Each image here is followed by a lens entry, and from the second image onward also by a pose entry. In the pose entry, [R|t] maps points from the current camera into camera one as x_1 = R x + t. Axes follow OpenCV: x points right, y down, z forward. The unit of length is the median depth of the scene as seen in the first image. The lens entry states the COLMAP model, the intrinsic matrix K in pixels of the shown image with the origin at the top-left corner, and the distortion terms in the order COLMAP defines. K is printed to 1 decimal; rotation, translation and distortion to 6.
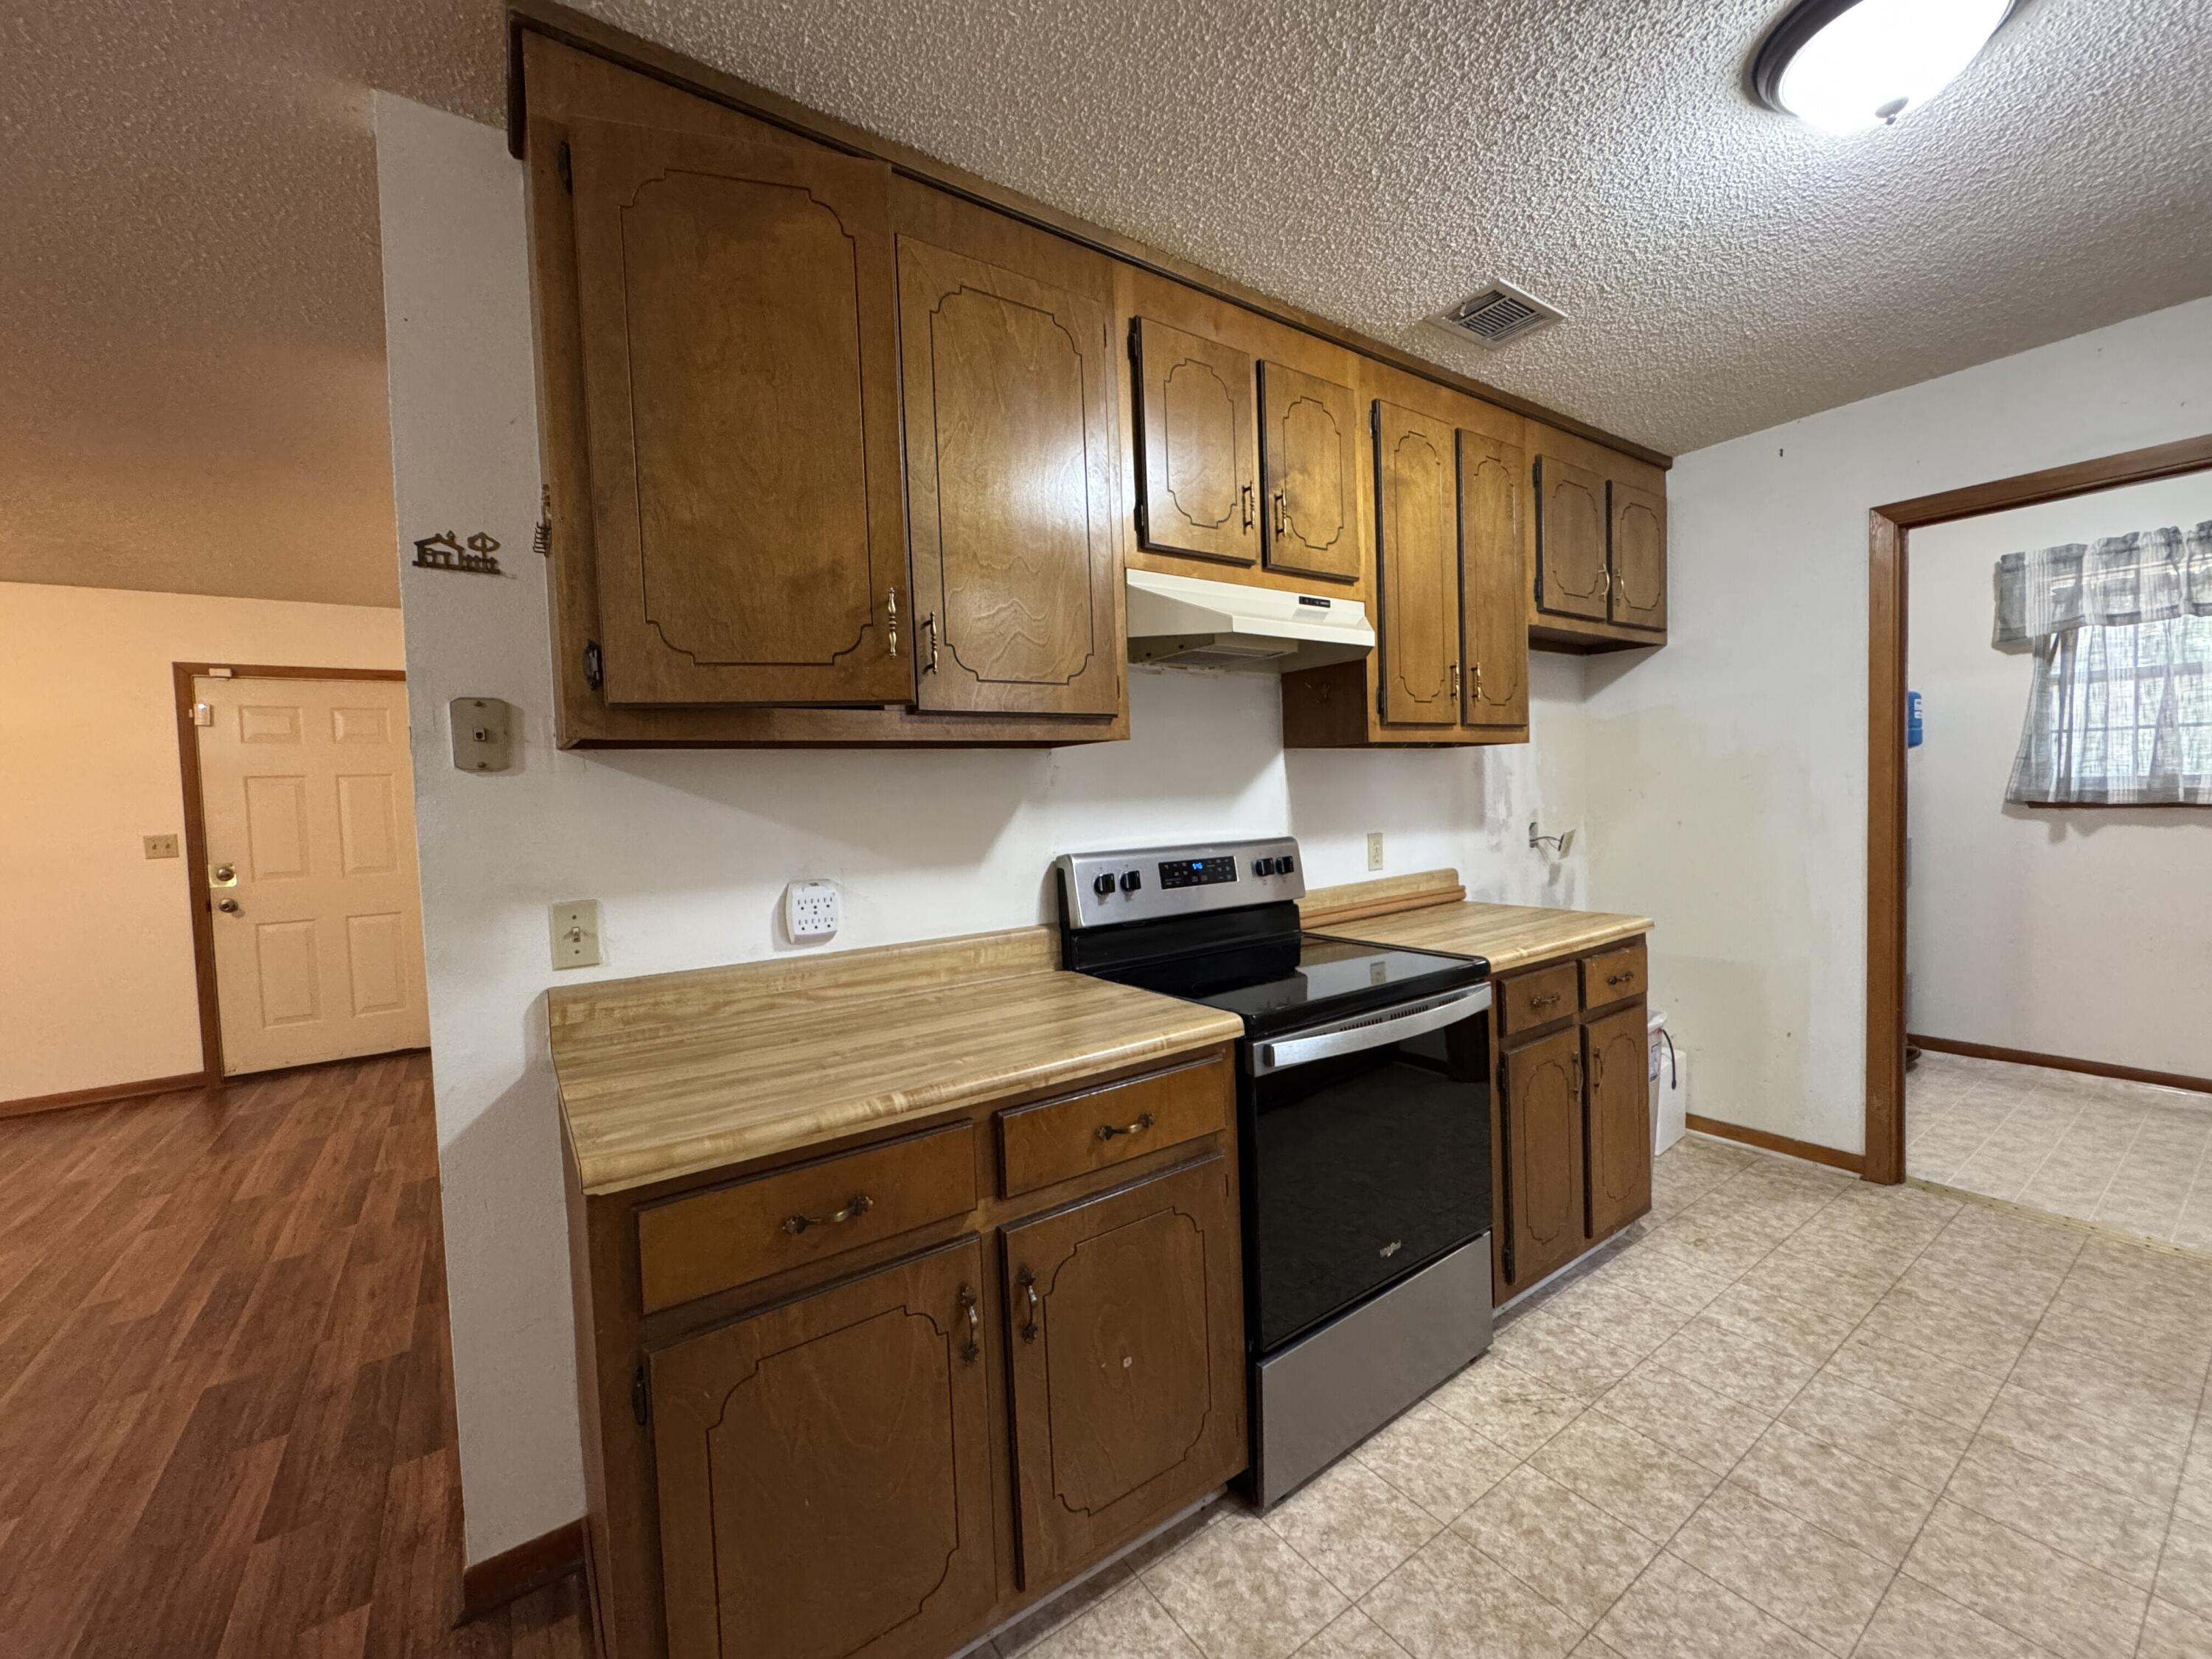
lens RADIAL K [[888.7, 0, 1110.9], [0, 888.7, 827.9], [0, 0, 1]] dist [-0.006597, 0.001970]
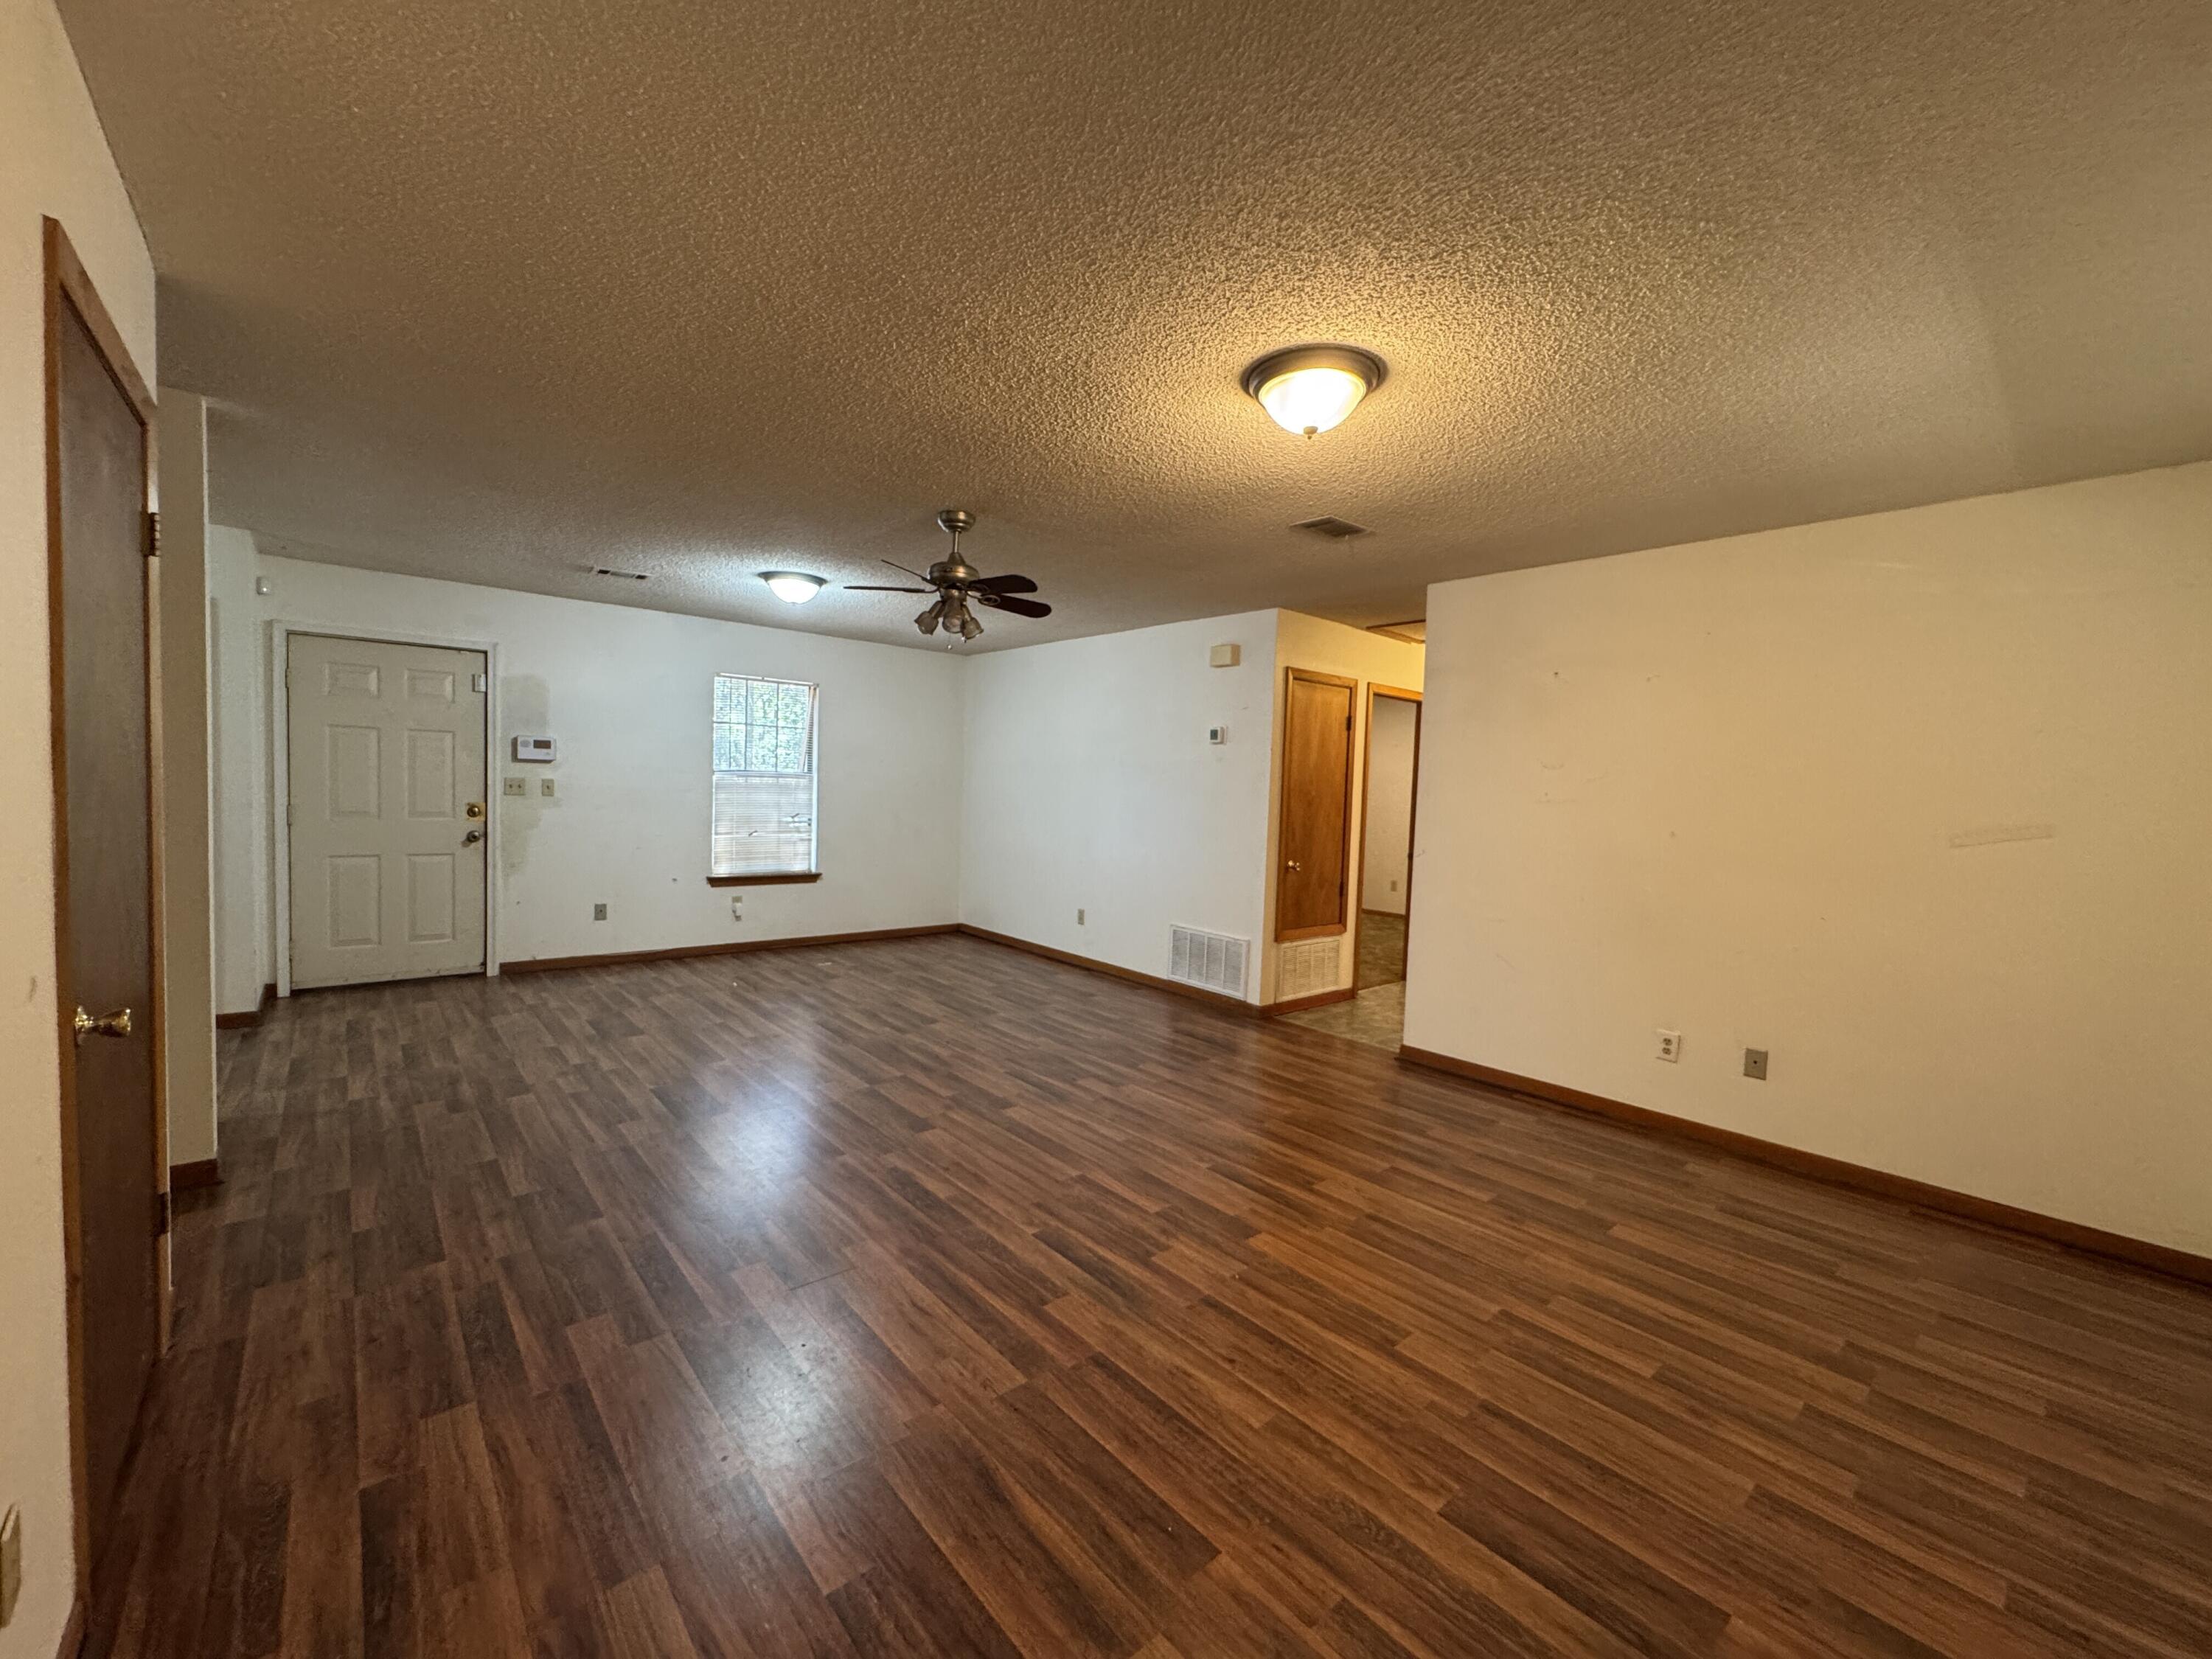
lens RADIAL K [[888.7, 0, 1119.1], [0, 888.7, 831.6], [0, 0, 1]] dist [-0.006597, 0.001970]
pose [[-0.993753, 0.003007, -0.111565, -1.735943], [-0.007729, 0.995383, 0.095672, -0.046131], [0.111338, 0.095936, -0.989141, 2.146717]]
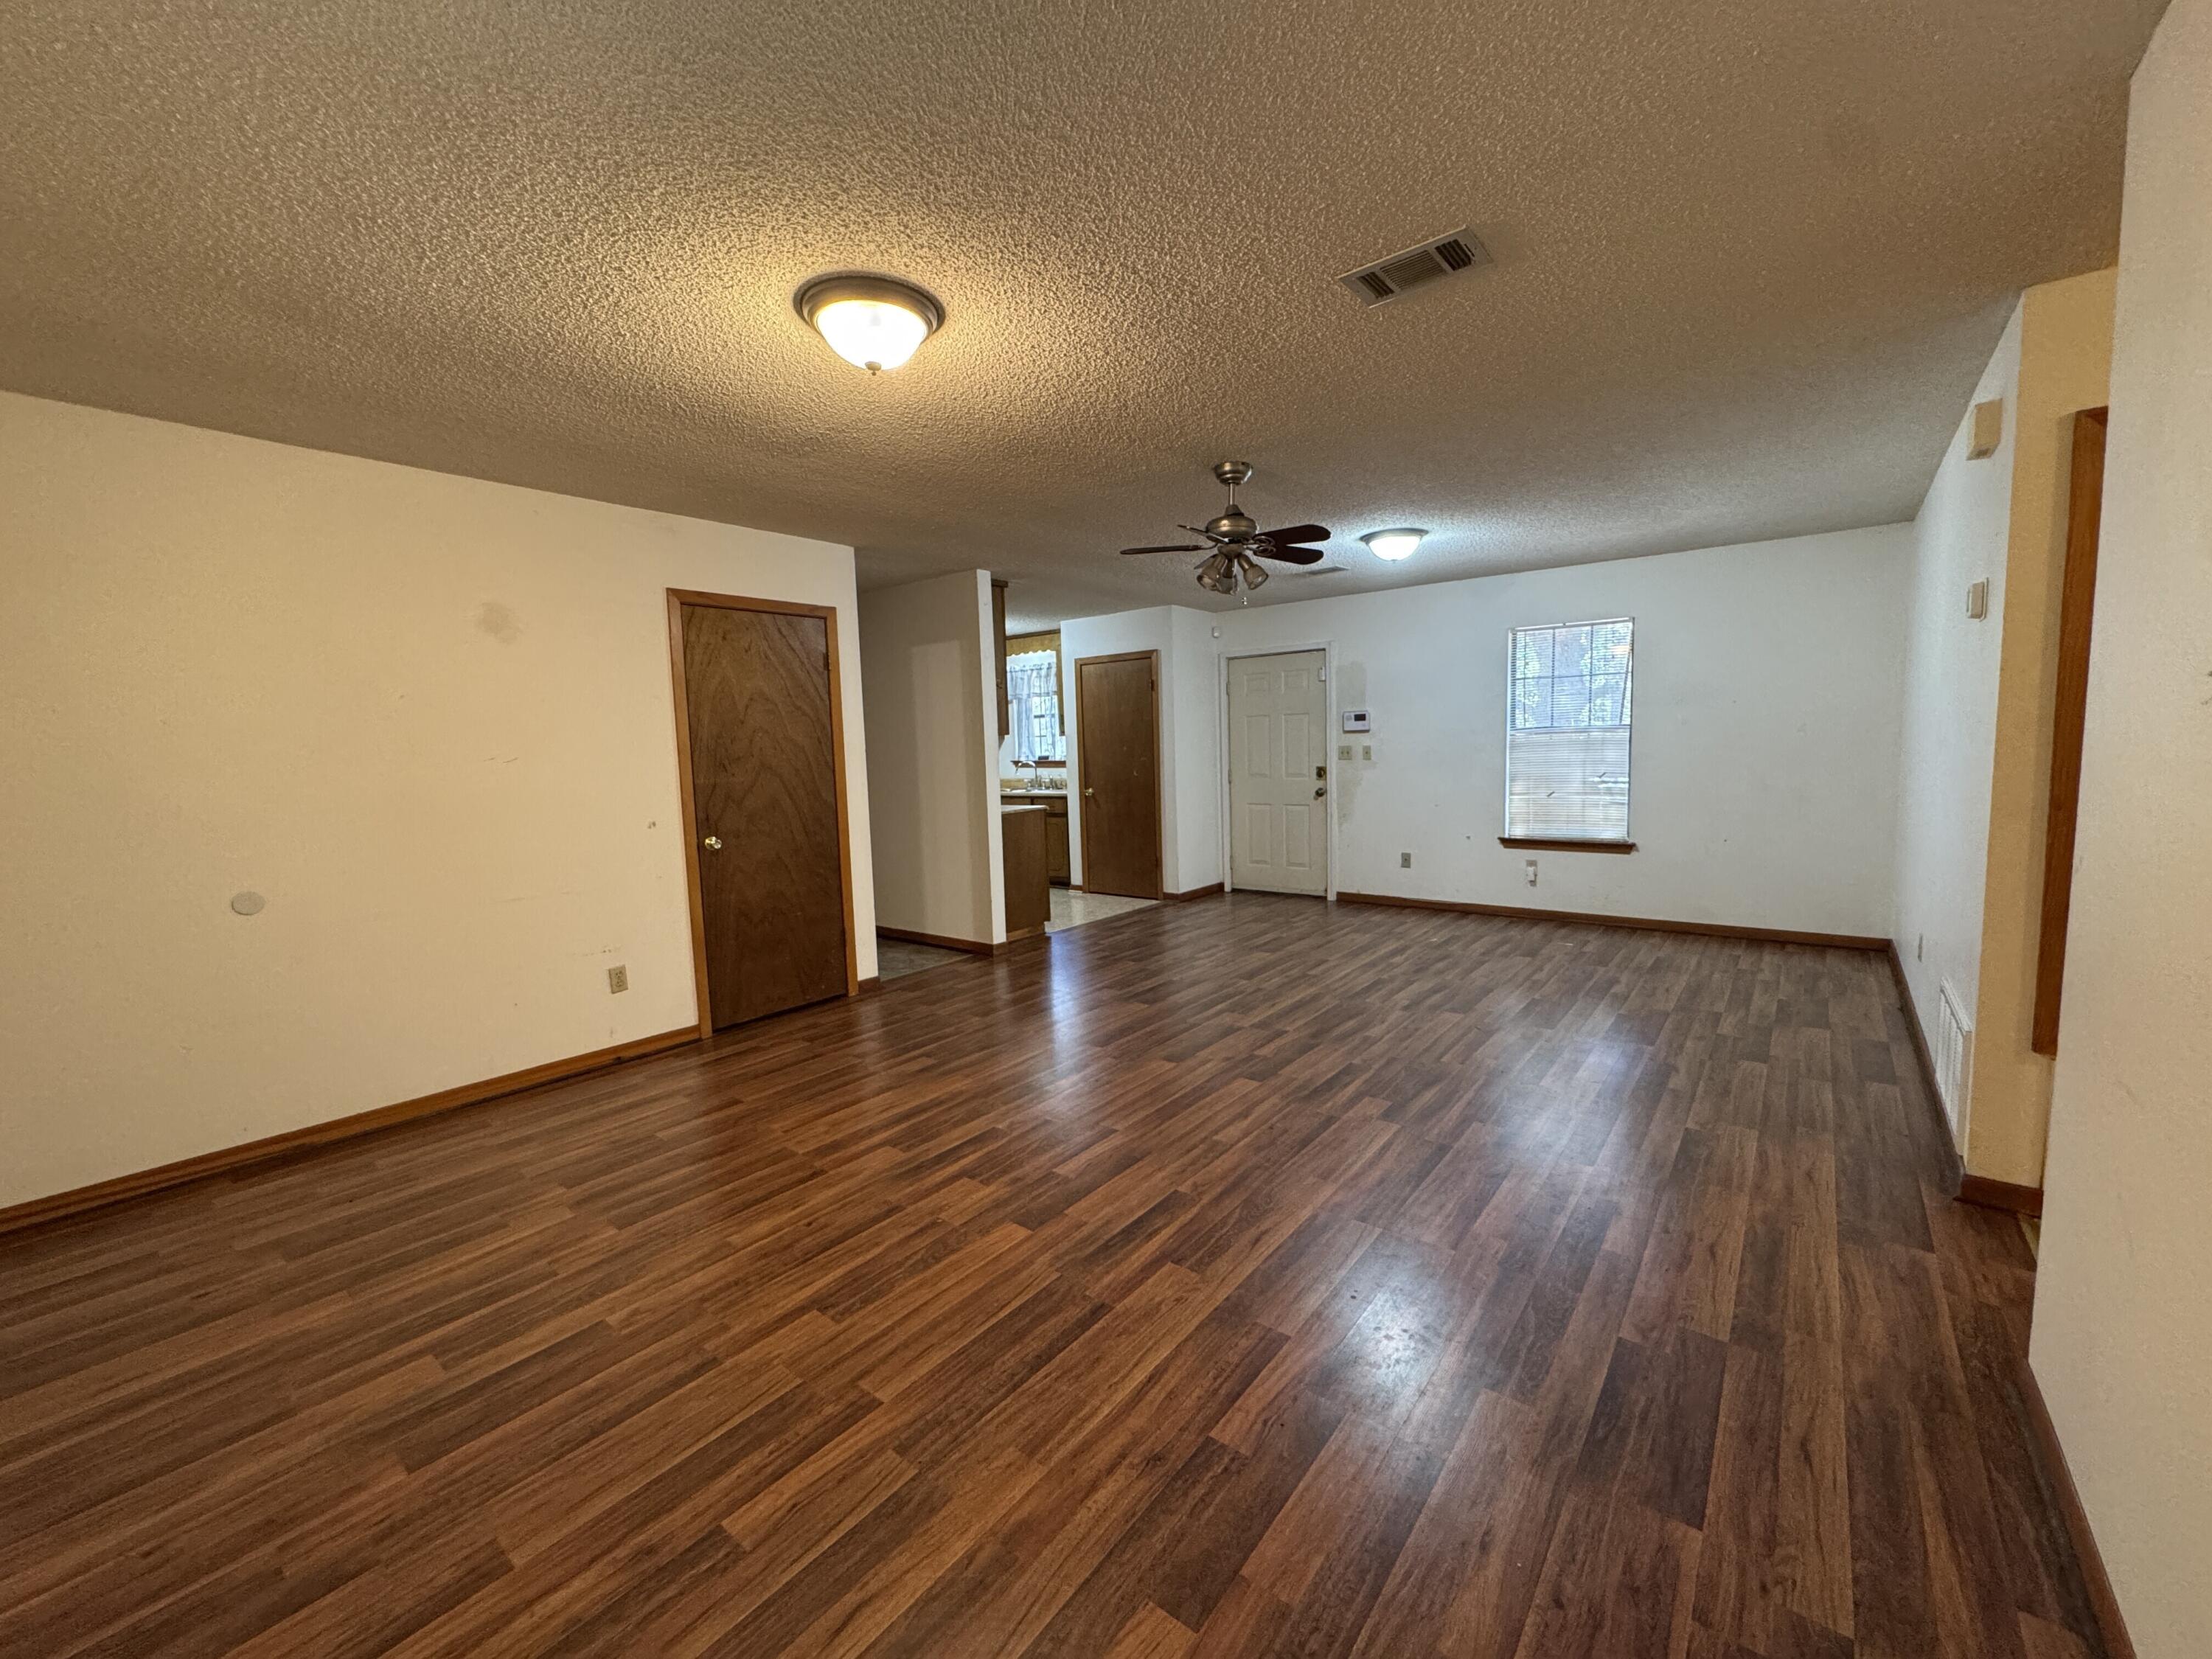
lens RADIAL K [[888.7, 0, 1094.9], [0, 888.7, 831.6], [0, 0, 1]] dist [-0.006597, 0.001970]
pose [[-0.275132, -0.053001, 0.959944, -3.197332], [0.076632, 0.994093, 0.076850, 0.053207], [-0.958348, 0.094706, -0.269445, 1.133394]]
